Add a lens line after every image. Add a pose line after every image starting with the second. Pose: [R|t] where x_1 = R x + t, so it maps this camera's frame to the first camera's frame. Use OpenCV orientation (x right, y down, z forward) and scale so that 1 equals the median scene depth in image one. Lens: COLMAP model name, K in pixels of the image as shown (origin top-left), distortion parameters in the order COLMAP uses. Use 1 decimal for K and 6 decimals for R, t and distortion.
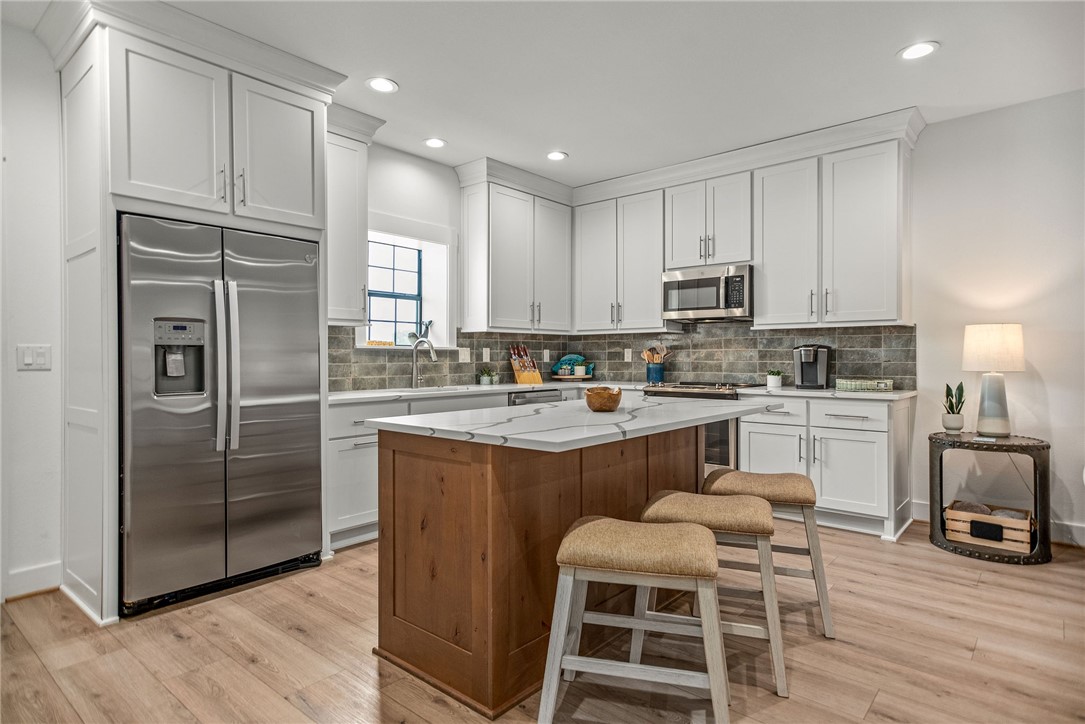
lens RADIAL K [[592.6, 0, 549.7], [0, 592.6, 359.6], [0, 0, 1]] dist [0.020592, 0.003289]
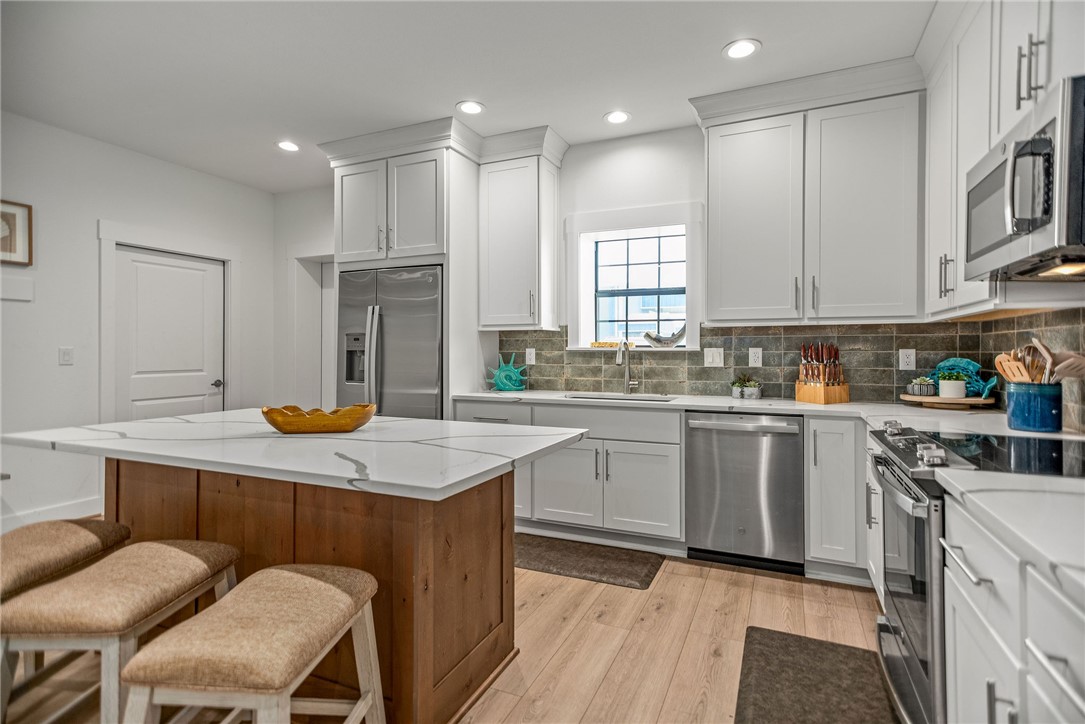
lens RADIAL K [[542.9, 0, 552.9], [0, 542.9, 349.3], [0, 0, 1]] dist [0.002282, 0.000272]
pose [[0.279847, 0.000638, -0.960044, 0.541810], [-0.005434, 0.999985, -0.000920, -0.018358], [0.960029, 0.005474, 0.279846, 0.669262]]
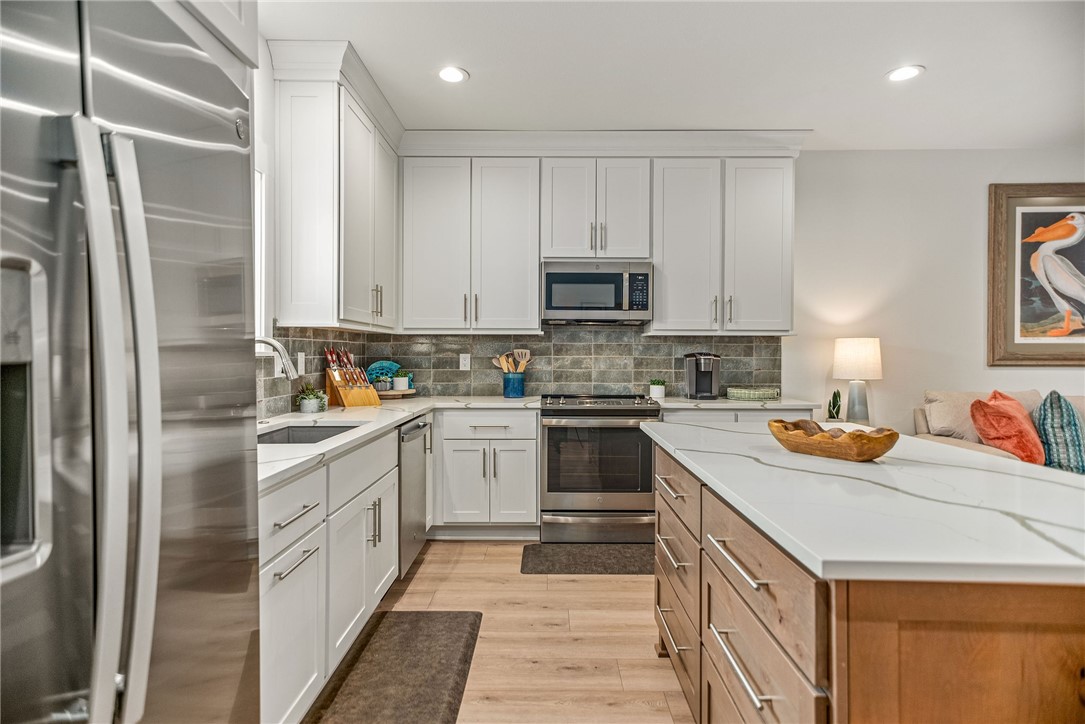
lens RADIAL K [[592.6, 0, 547.0], [0, 592.6, 357.7], [0, 0, 1]] dist [0.020592, 0.003289]
pose [[0.767486, 0.001206, 0.641065, -0.359591], [-0.001567, 0.999999, -0.000006, -0.016702], [-0.641064, -0.001000, 0.767487, 0.418426]]
